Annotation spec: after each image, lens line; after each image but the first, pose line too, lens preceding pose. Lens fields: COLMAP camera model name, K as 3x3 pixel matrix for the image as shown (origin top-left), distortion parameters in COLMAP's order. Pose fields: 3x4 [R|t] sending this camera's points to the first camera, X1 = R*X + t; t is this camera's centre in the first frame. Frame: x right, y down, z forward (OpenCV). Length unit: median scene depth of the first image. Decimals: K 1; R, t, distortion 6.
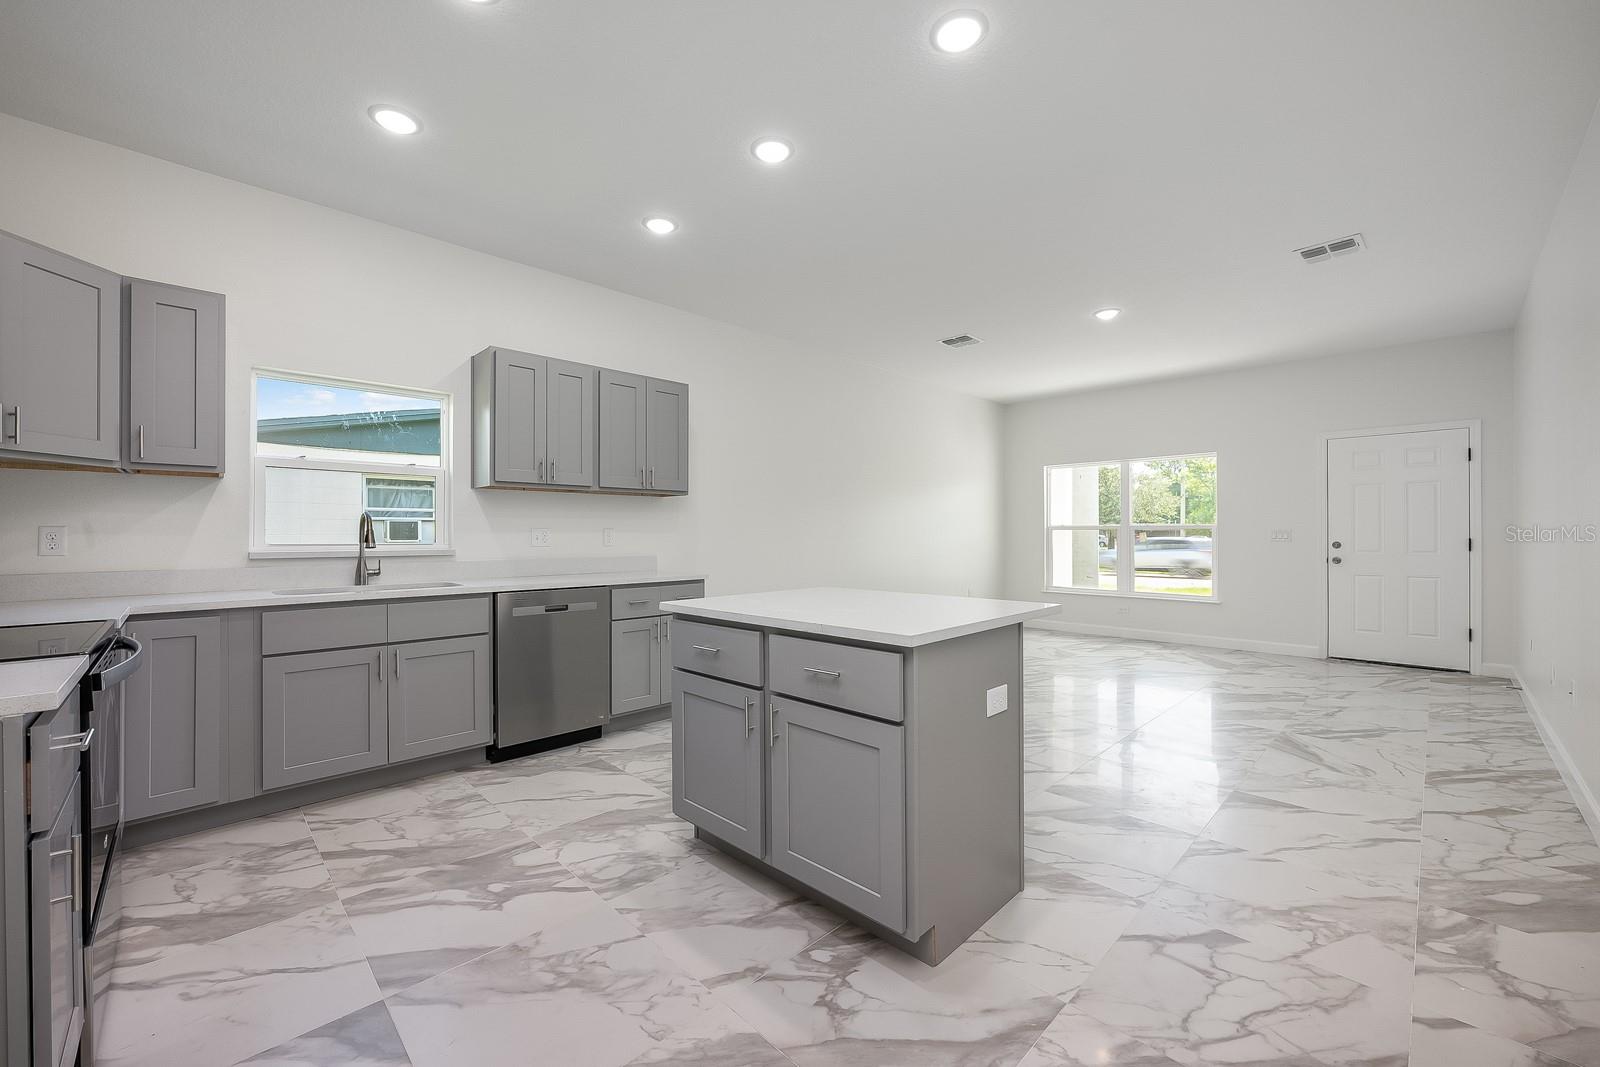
lens RADIAL K [[632.2, 0, 794.7], [0, 632.2, 534.6], [0, 0, 1]] dist [-0.012844, 0.000678]
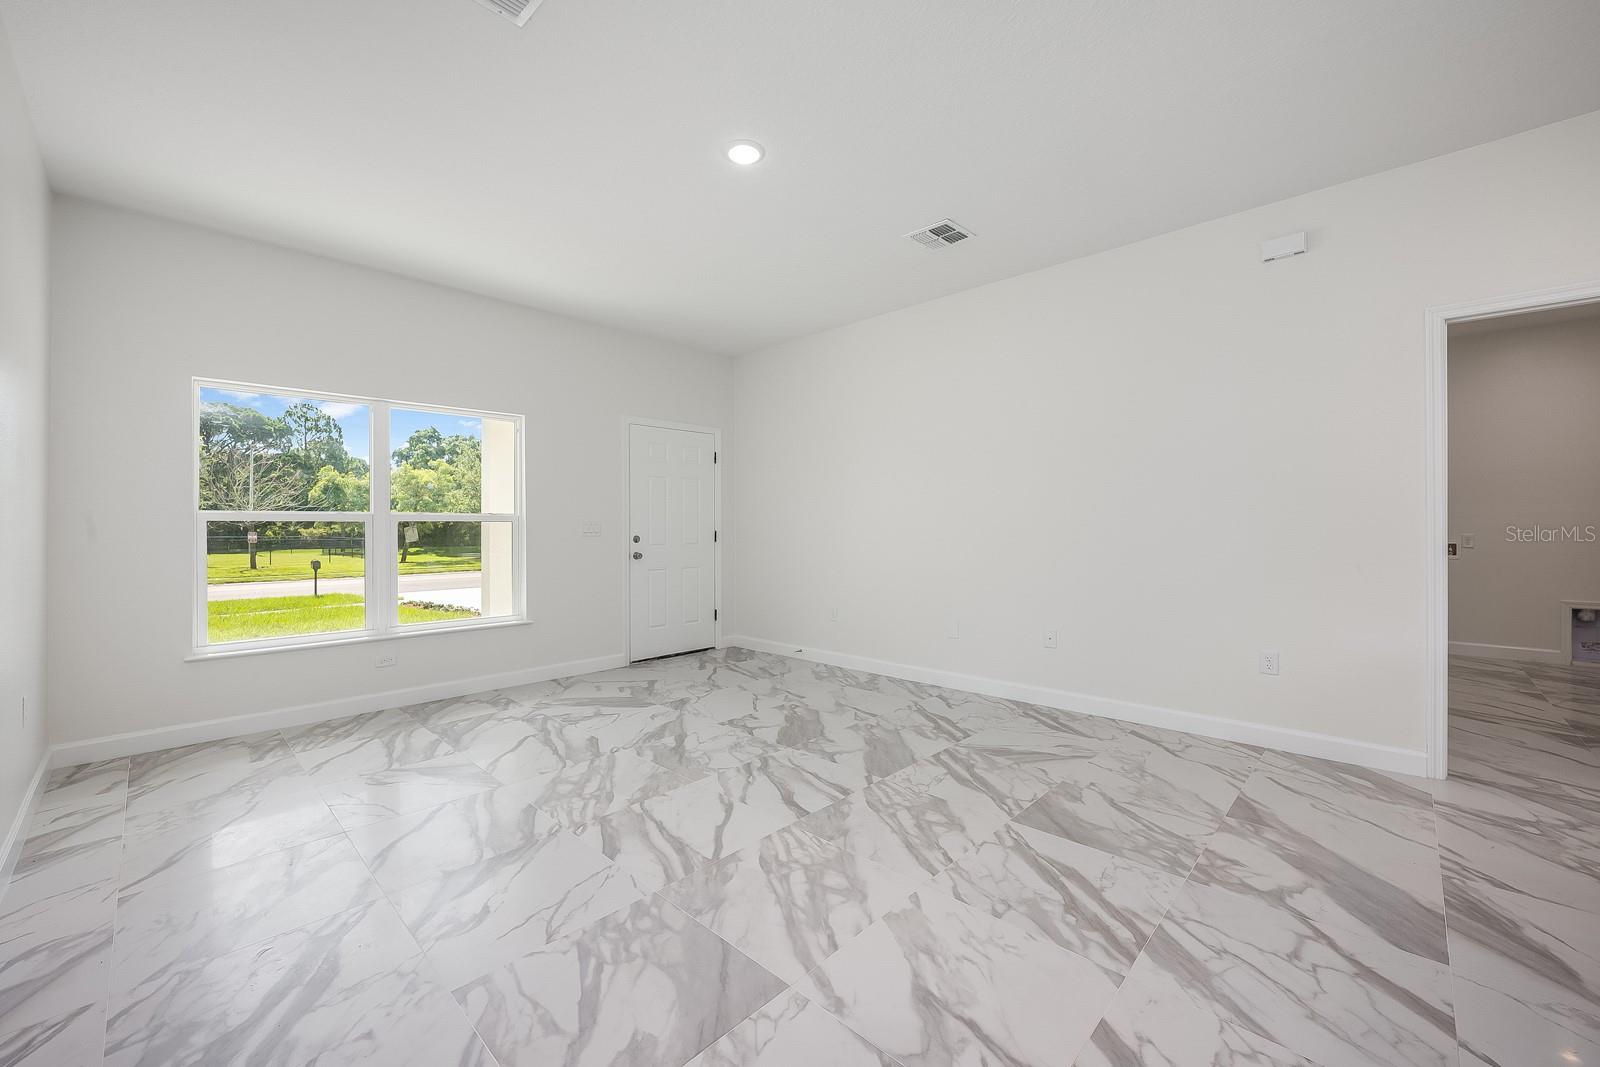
lens RADIAL K [[632.2, 0, 796.0], [0, 632.2, 529.5], [0, 0, 1]] dist [-0.012844, 0.000678]
pose [[-0.025629, -0.003830, 0.999664, -0.141546], [0.006744, 0.999969, 0.004004, 0.000355], [-0.999649, 0.006844, -0.025603, 1.480610]]
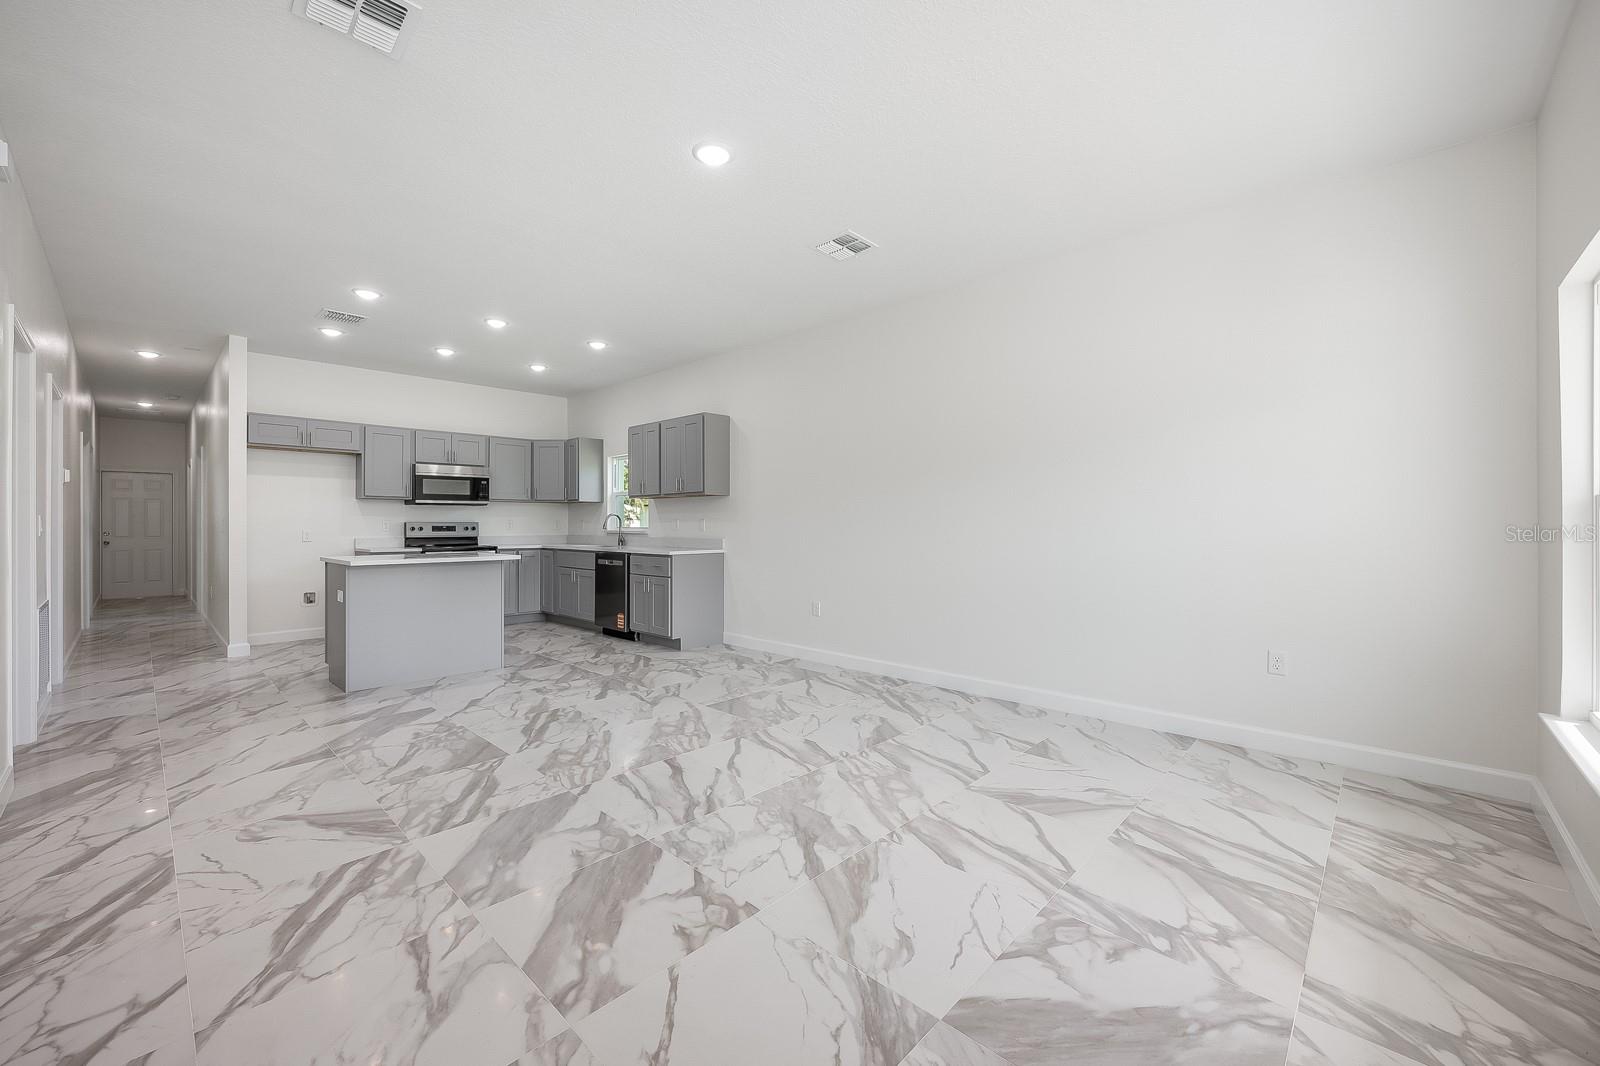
lens RADIAL K [[632.2, 0, 800.4], [0, 632.2, 522.6], [0, 0, 1]] dist [-0.012844, 0.000678]
pose [[0.044401, -0.000030, -0.999014, 1.682143], [0.000119, 1.000000, -0.000025, -0.002550], [0.999014, -0.000118, 0.044401, 1.615054]]
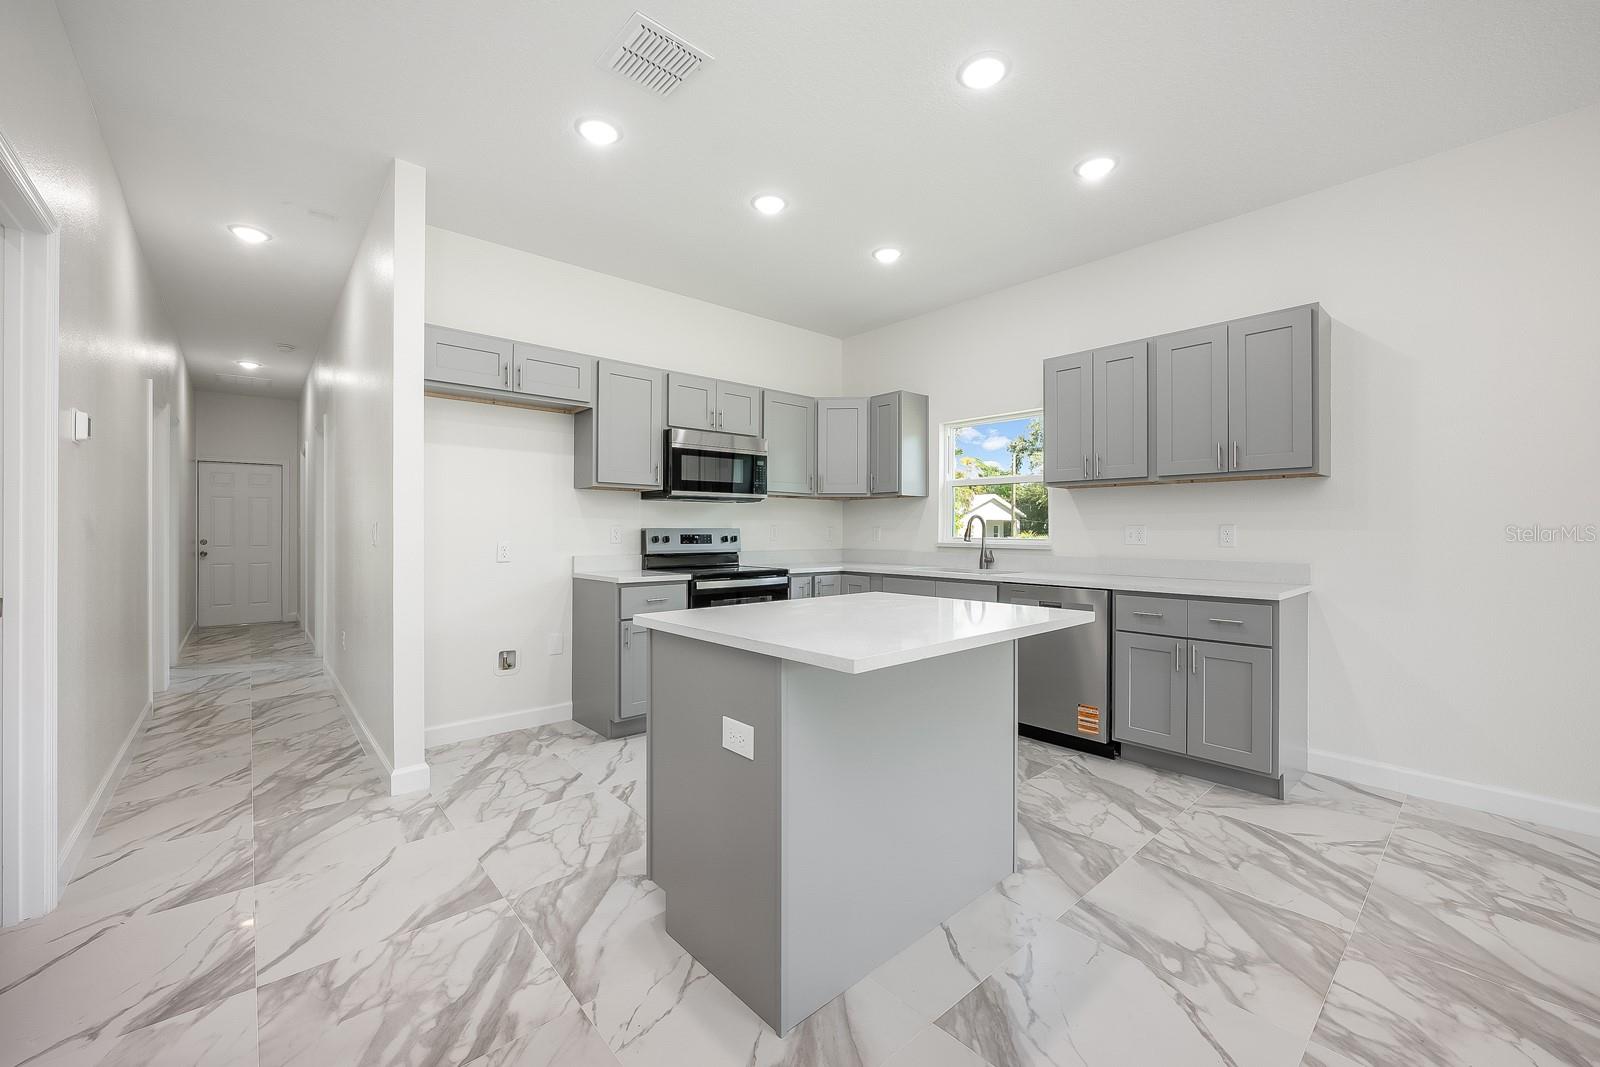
lens RADIAL K [[632.2, 0, 798.2], [0, 632.2, 530.3], [0, 0, 1]] dist [-0.012844, 0.000678]
pose [[-0.051233, 0.000821, -0.998686, 0.710422], [-0.002752, 0.999996, 0.000964, -0.002954], [0.998683, 0.002798, -0.051231, 0.703222]]
